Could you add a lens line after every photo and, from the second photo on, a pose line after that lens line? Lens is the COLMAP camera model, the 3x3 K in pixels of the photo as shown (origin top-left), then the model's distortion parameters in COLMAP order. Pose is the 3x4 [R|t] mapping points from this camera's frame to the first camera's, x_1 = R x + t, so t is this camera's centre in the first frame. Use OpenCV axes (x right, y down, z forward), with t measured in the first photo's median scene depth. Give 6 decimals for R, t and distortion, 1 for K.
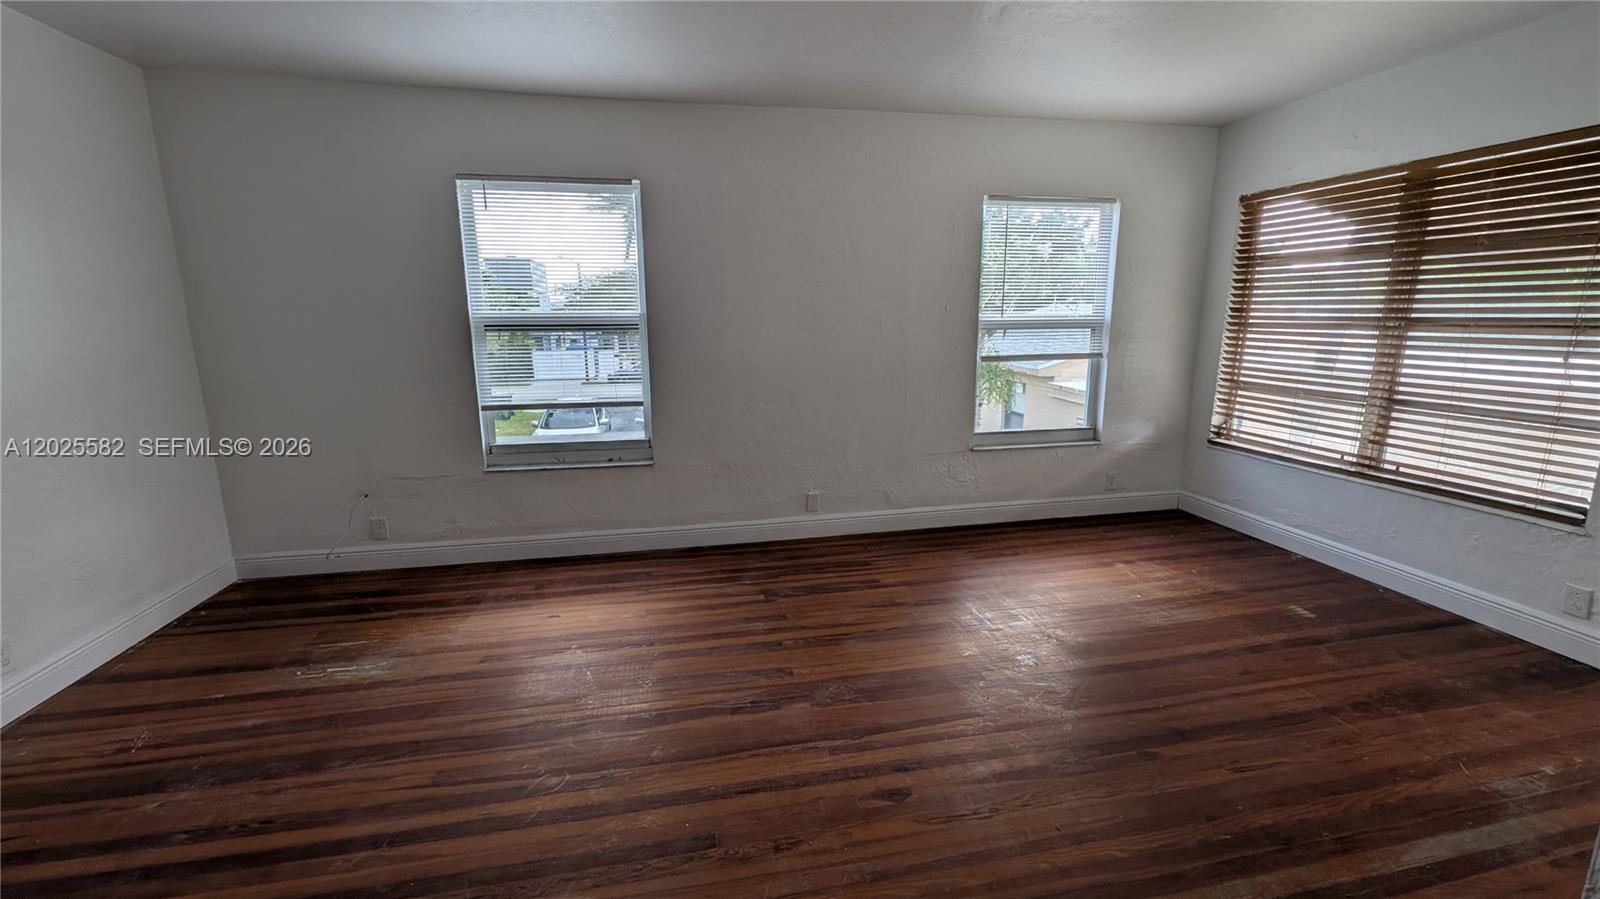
lens RADIAL K [[655.2, 0, 804.0], [0, 655.2, 446.8], [0, 0, 1]] dist [-0.000925, -0.000029]
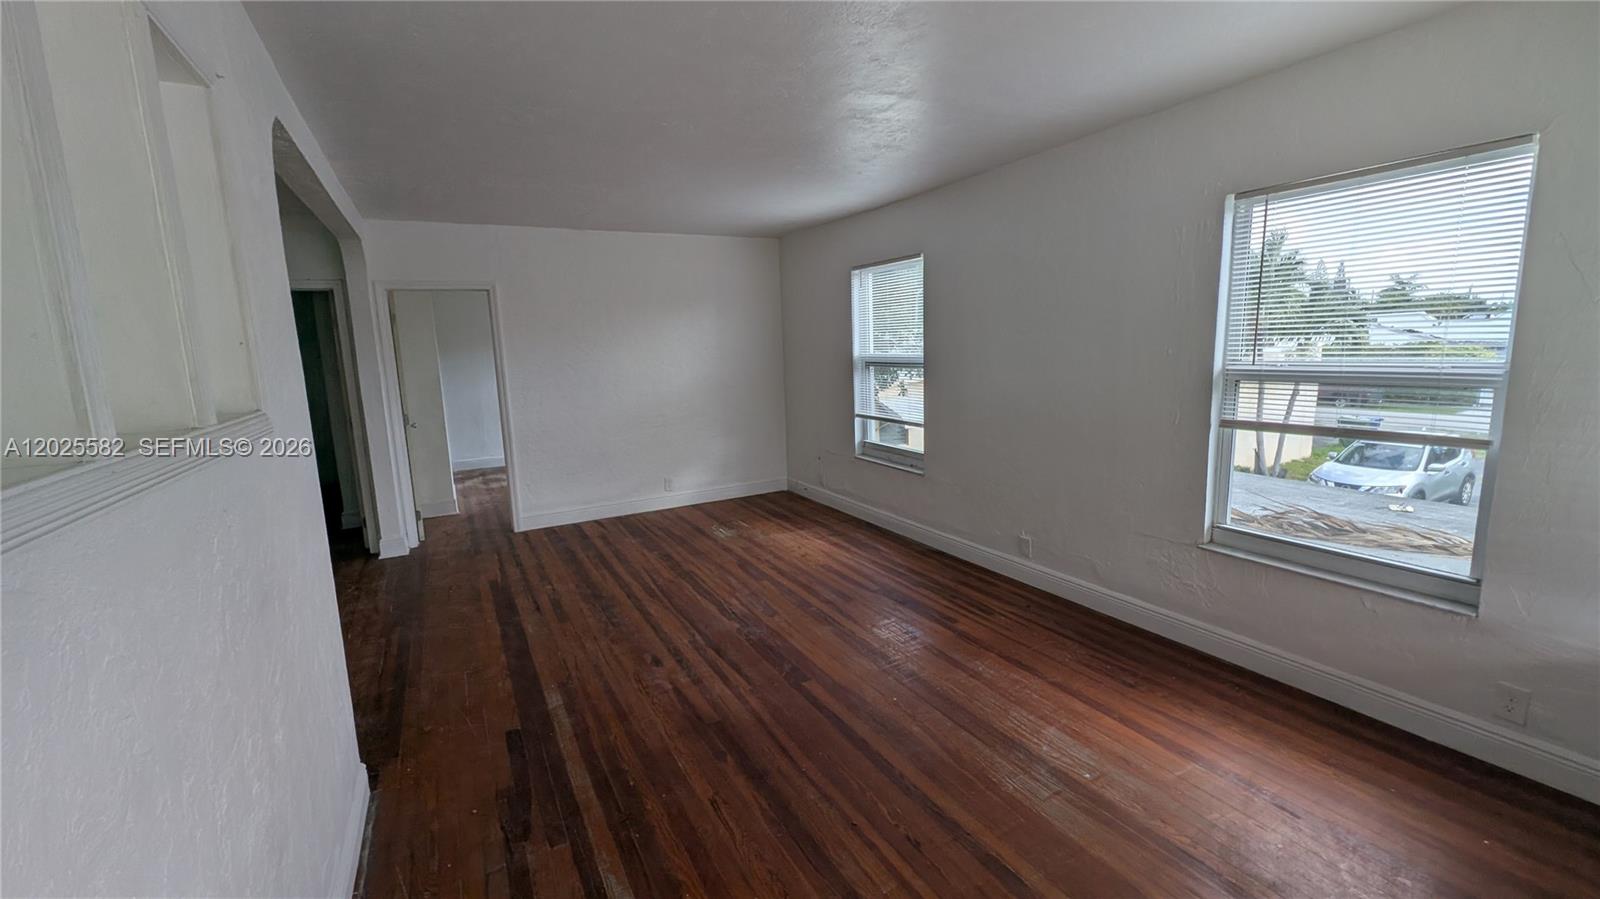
lens RADIAL K [[655.2, 0, 804.0], [0, 655.2, 446.8], [0, 0, 1]] dist [-0.000925, -0.000029]
pose [[0.297153, 0.148986, -0.943135, 0.948301], [-0.158430, 0.981753, 0.105170, -0.131326], [0.941594, 0.118170, 0.315335, 0.417520]]
